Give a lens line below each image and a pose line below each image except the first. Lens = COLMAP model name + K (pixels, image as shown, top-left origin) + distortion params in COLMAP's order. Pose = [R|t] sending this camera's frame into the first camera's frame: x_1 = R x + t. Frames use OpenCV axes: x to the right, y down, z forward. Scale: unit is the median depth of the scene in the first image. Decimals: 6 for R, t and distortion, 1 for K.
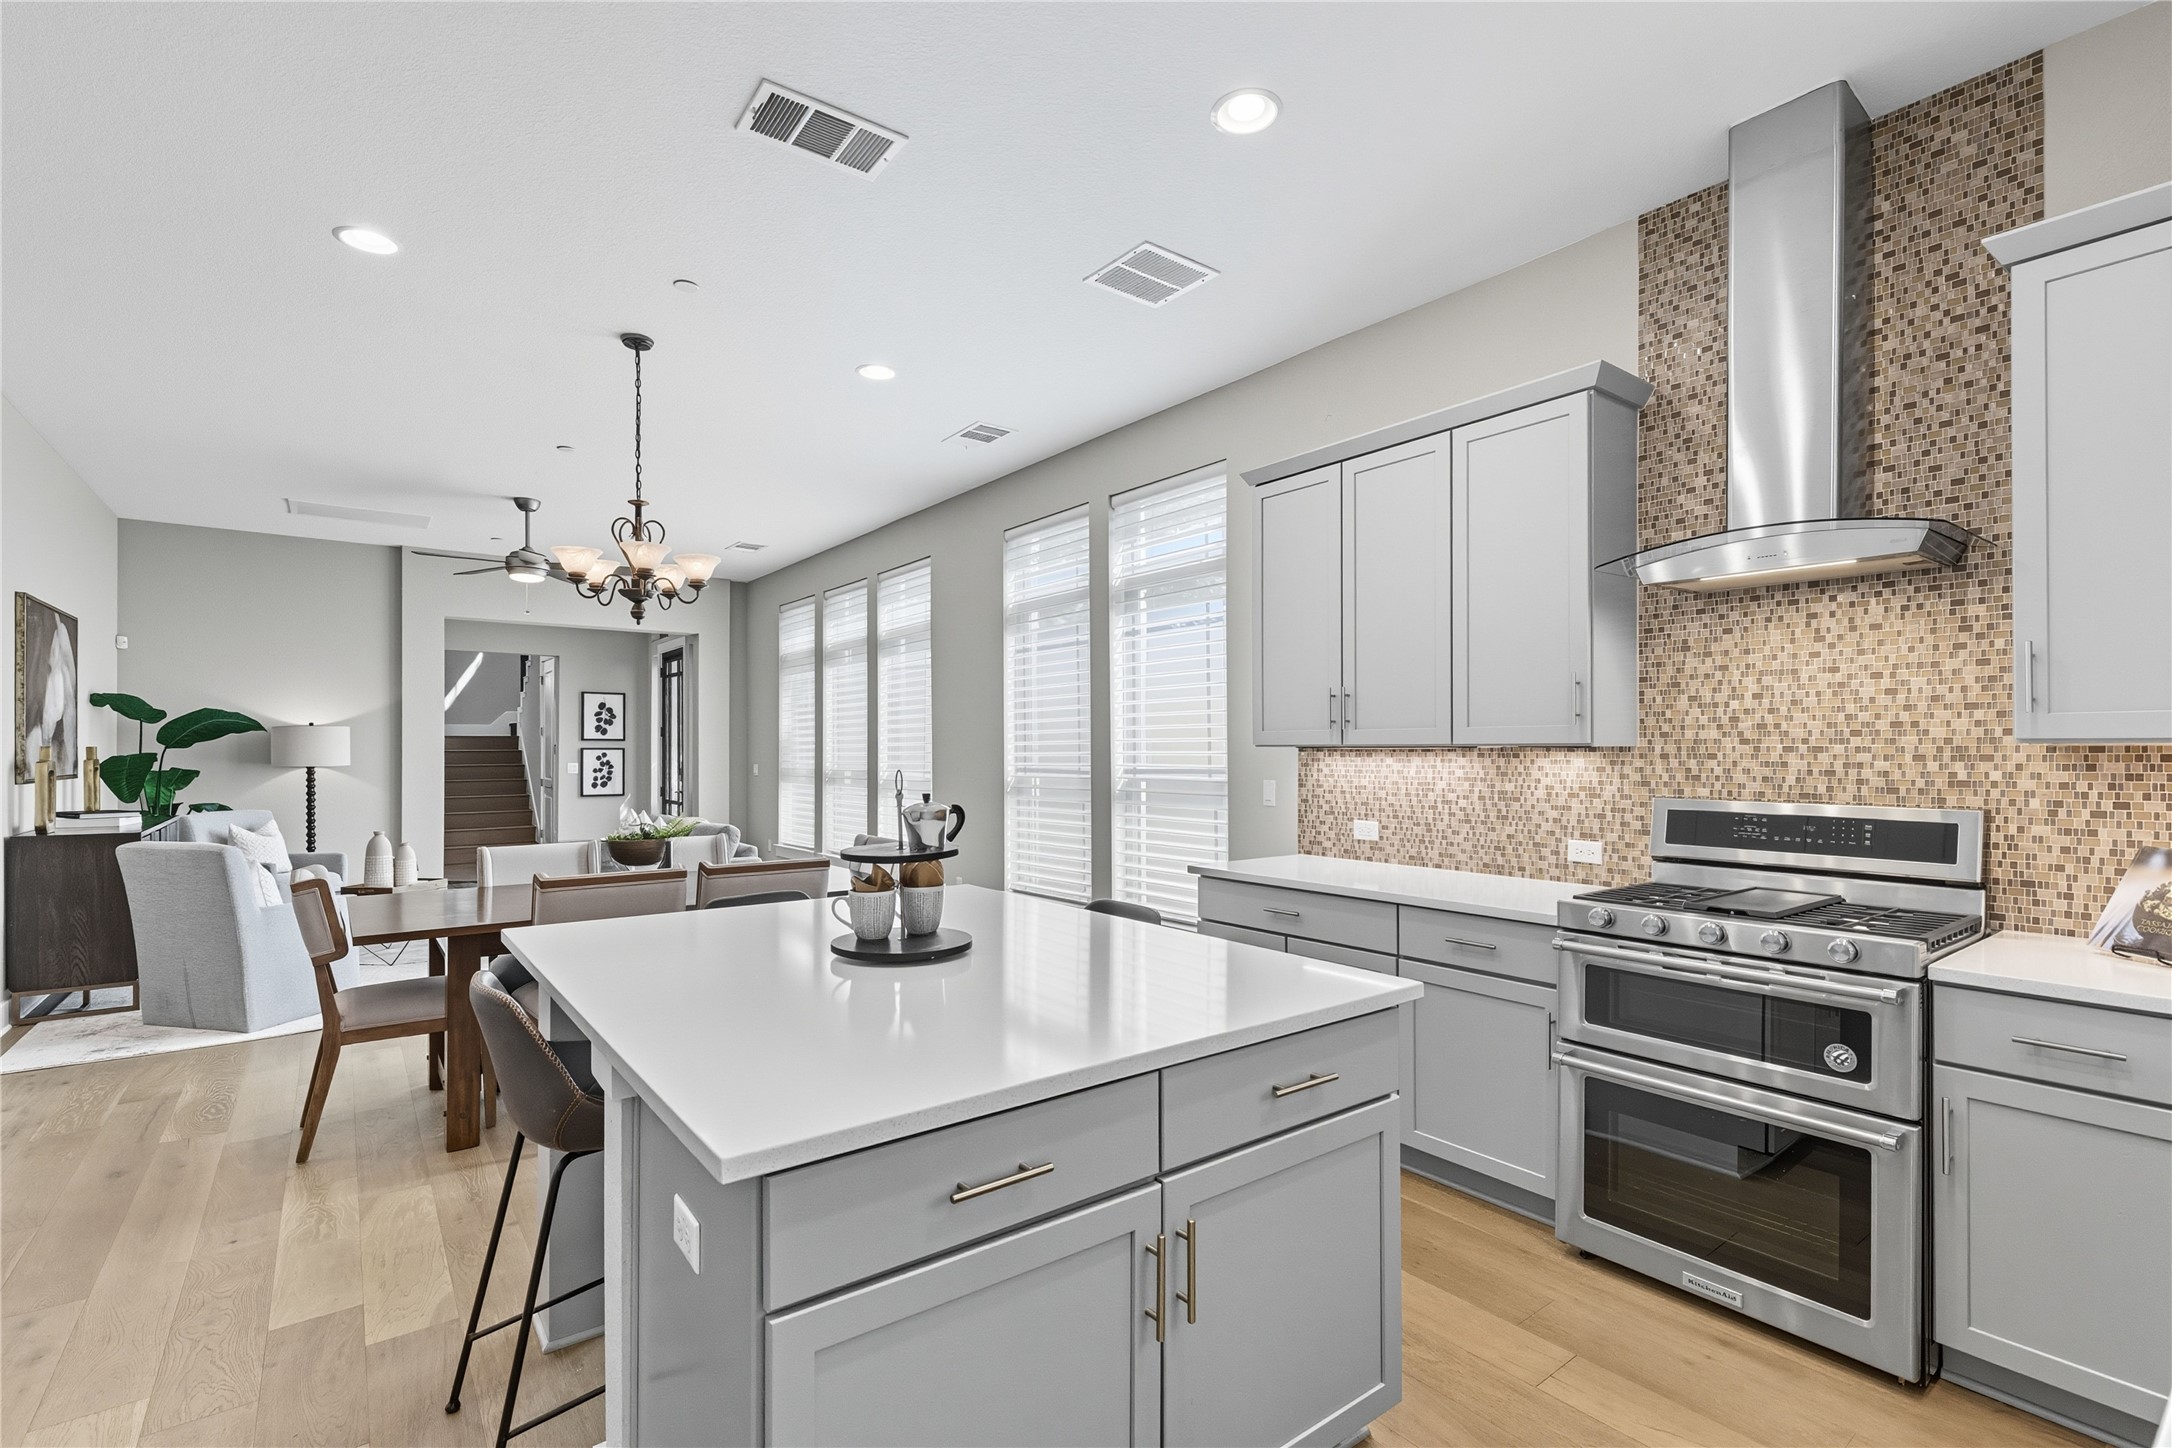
lens RADIAL K [[989.4, 0, 1091.3], [0, 989.4, 746.9], [0, 0, 1]] dist [0.002201, 0.000186]
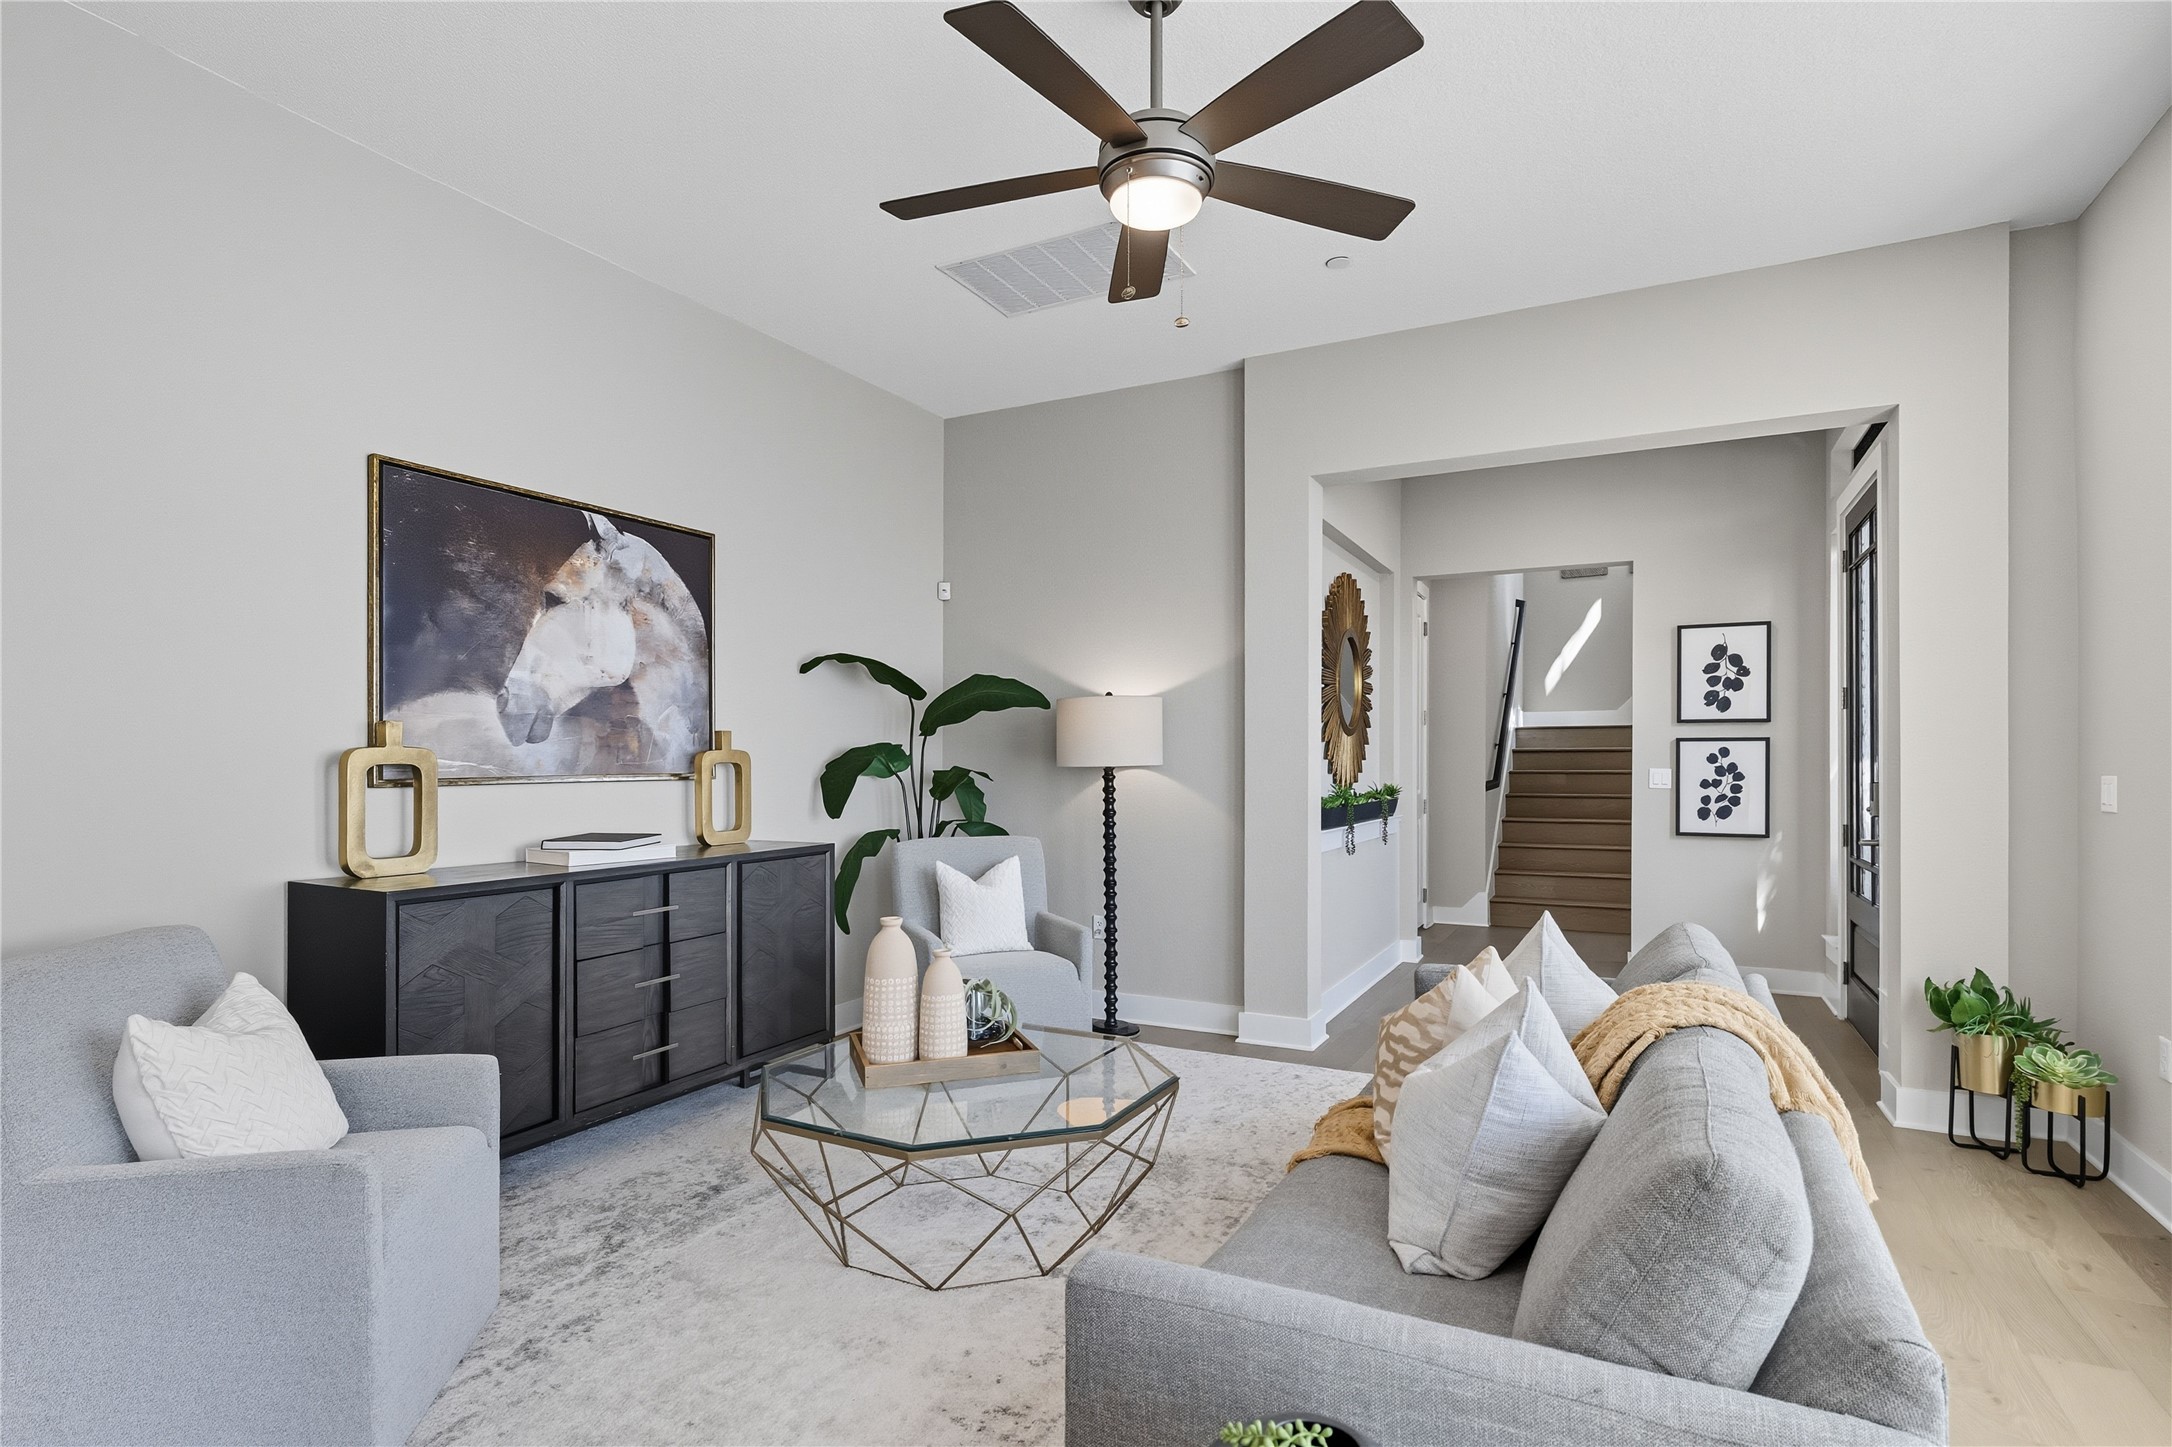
lens RADIAL K [[1069.1, 0, 1096.1], [0, 1069.1, 750.2], [0, 0, 1]] dist [-0.003851, -0.000665]
pose [[0.428785, -0.002561, -0.903403, -0.240459], [0.001576, 0.999997, -0.002087, 0.012424], [0.903405, -0.000529, 0.428788, 0.791863]]
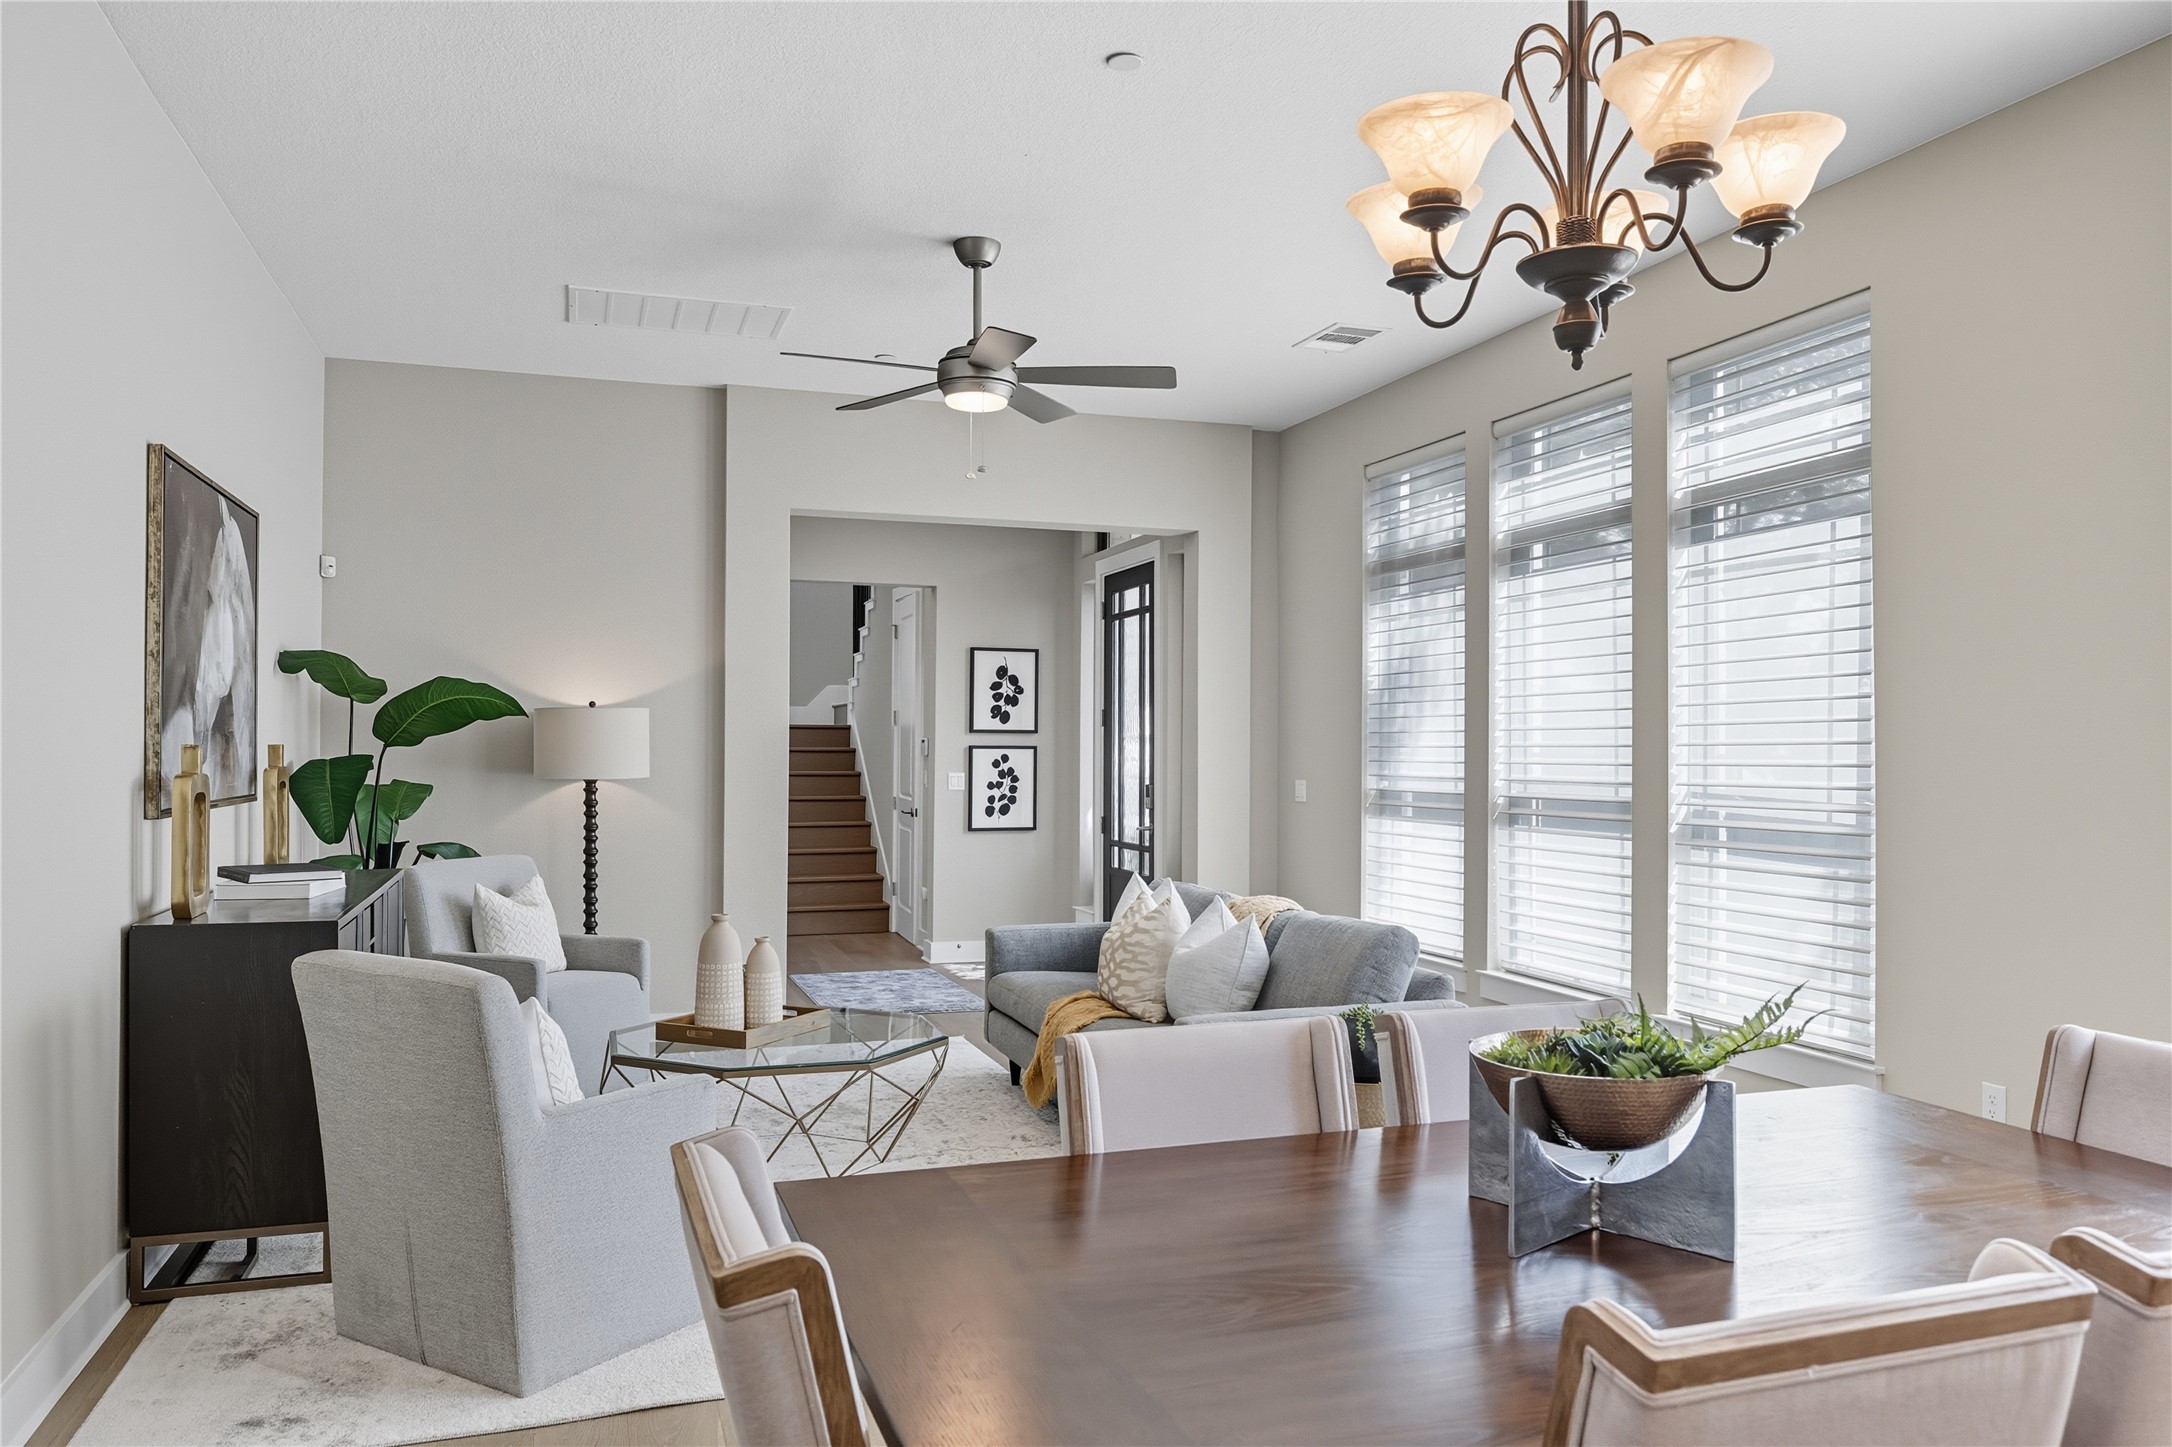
lens RADIAL K [[1530.9, 0, 1086.0], [0, 1530.9, 723.5], [0, 0, 1]] dist [0.001360, -0.002445]
pose [[0.947079, -0.000249, -0.321001, -0.263685], [-0.003553, 0.999930, -0.011257, -0.003307], [0.320981, 0.011802, 0.947012, 0.289303]]
